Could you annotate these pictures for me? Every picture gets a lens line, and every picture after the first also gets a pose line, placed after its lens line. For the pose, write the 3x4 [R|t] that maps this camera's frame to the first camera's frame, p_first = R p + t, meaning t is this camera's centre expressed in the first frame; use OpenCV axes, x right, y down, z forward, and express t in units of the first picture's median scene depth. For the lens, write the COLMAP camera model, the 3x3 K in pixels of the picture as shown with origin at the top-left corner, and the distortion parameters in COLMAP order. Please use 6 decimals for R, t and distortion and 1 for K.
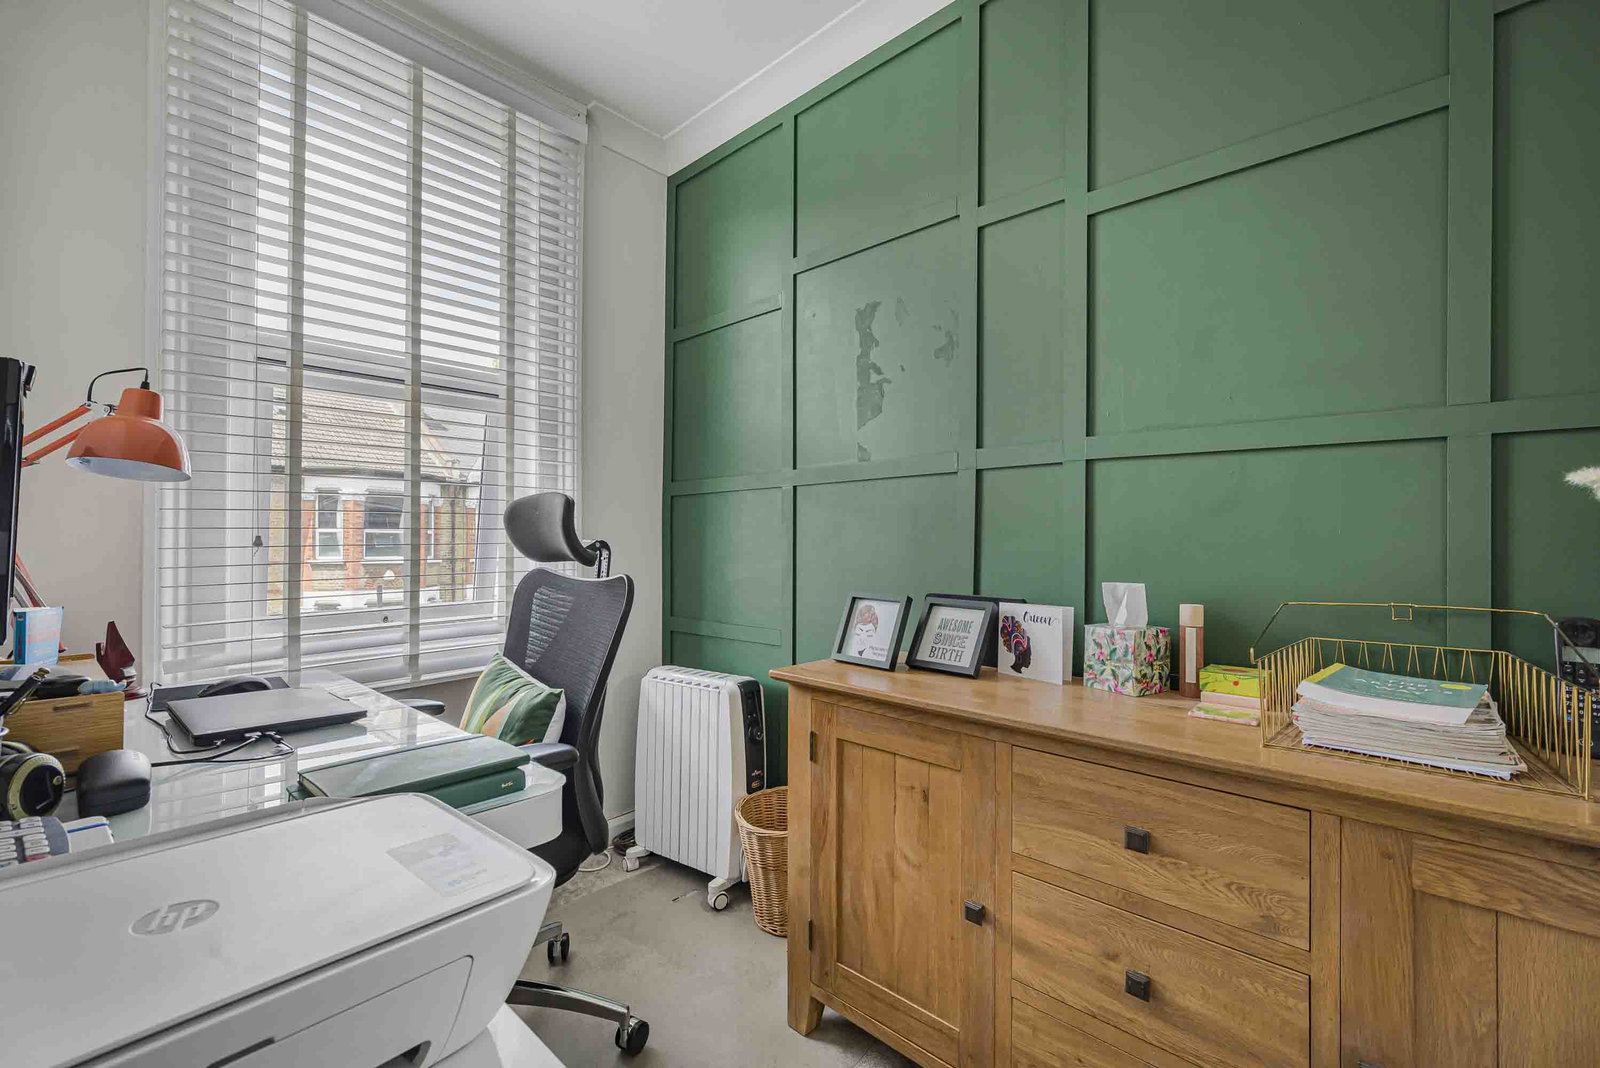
lens RADIAL K [[673.5, 0, 796.5], [0, 673.5, 529.3], [0, 0, 1]] dist [-0.002226, -0.000181]
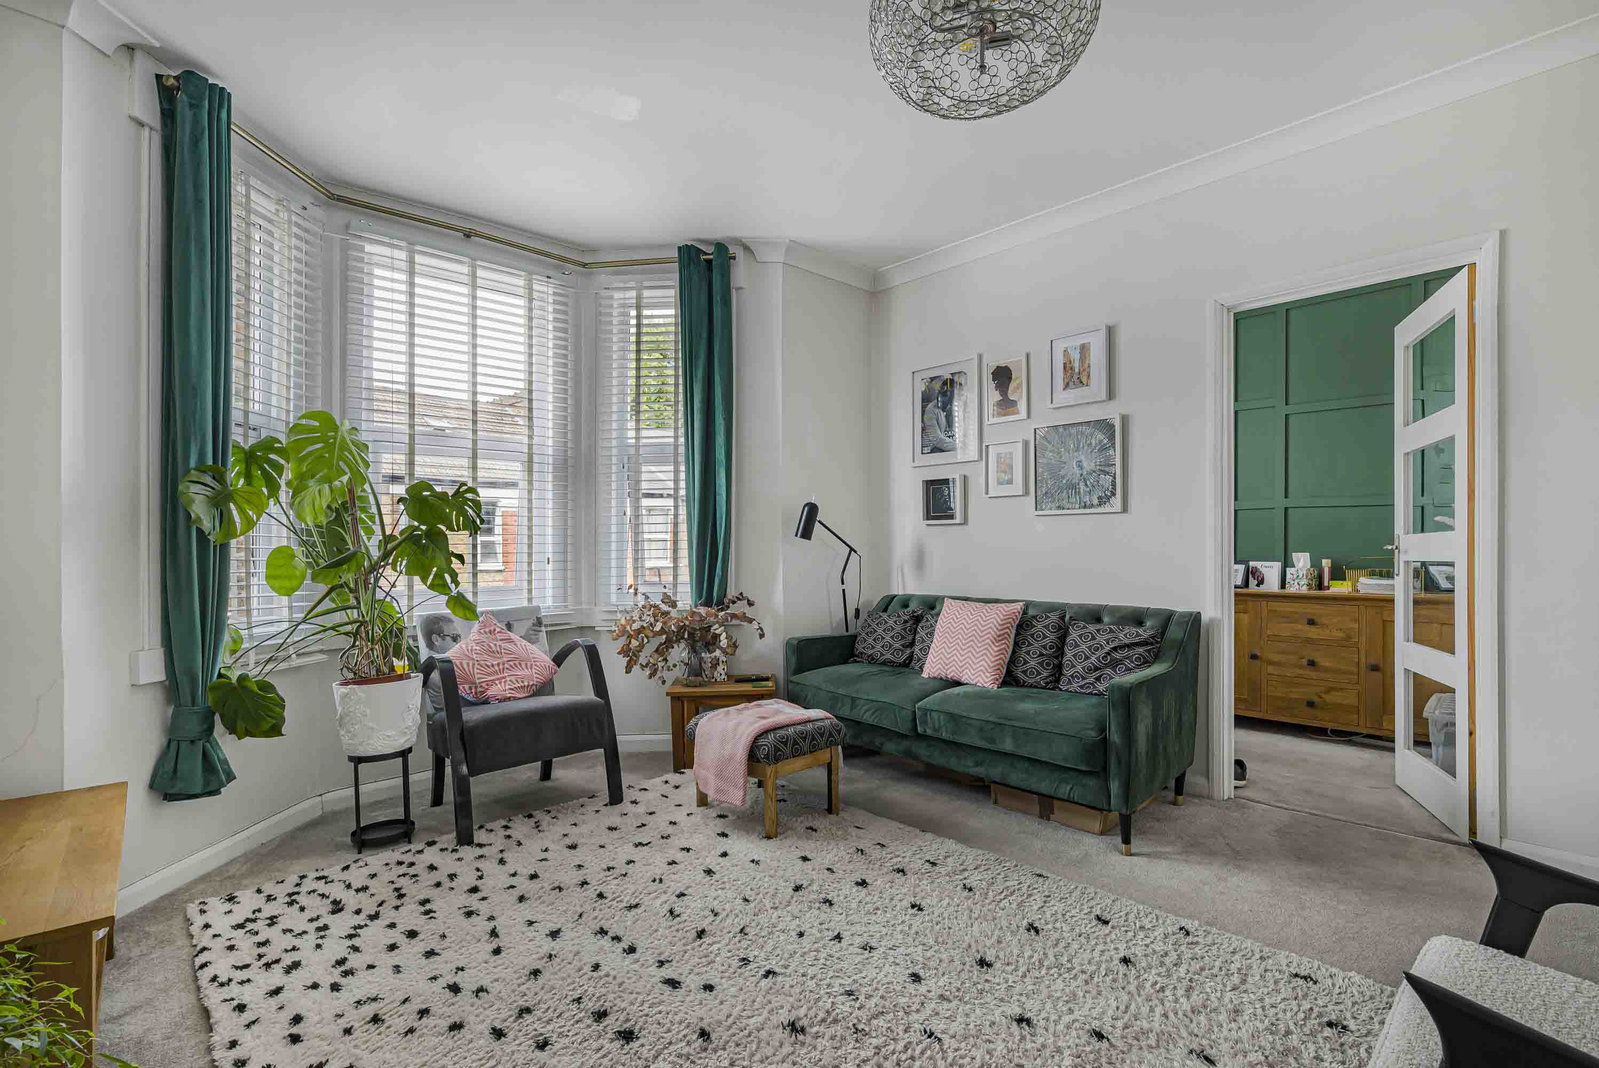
lens RADIAL K [[735.8, 0, 804.9], [0, 735.8, 542.3], [0, 0, 1]] dist [-0.000845, -0.000413]
pose [[0.996167, -0.005263, -0.087309, -1.388837], [0.006198, 0.999926, 0.010446, -0.010297], [0.087248, -0.010947, 0.996126, -2.374890]]
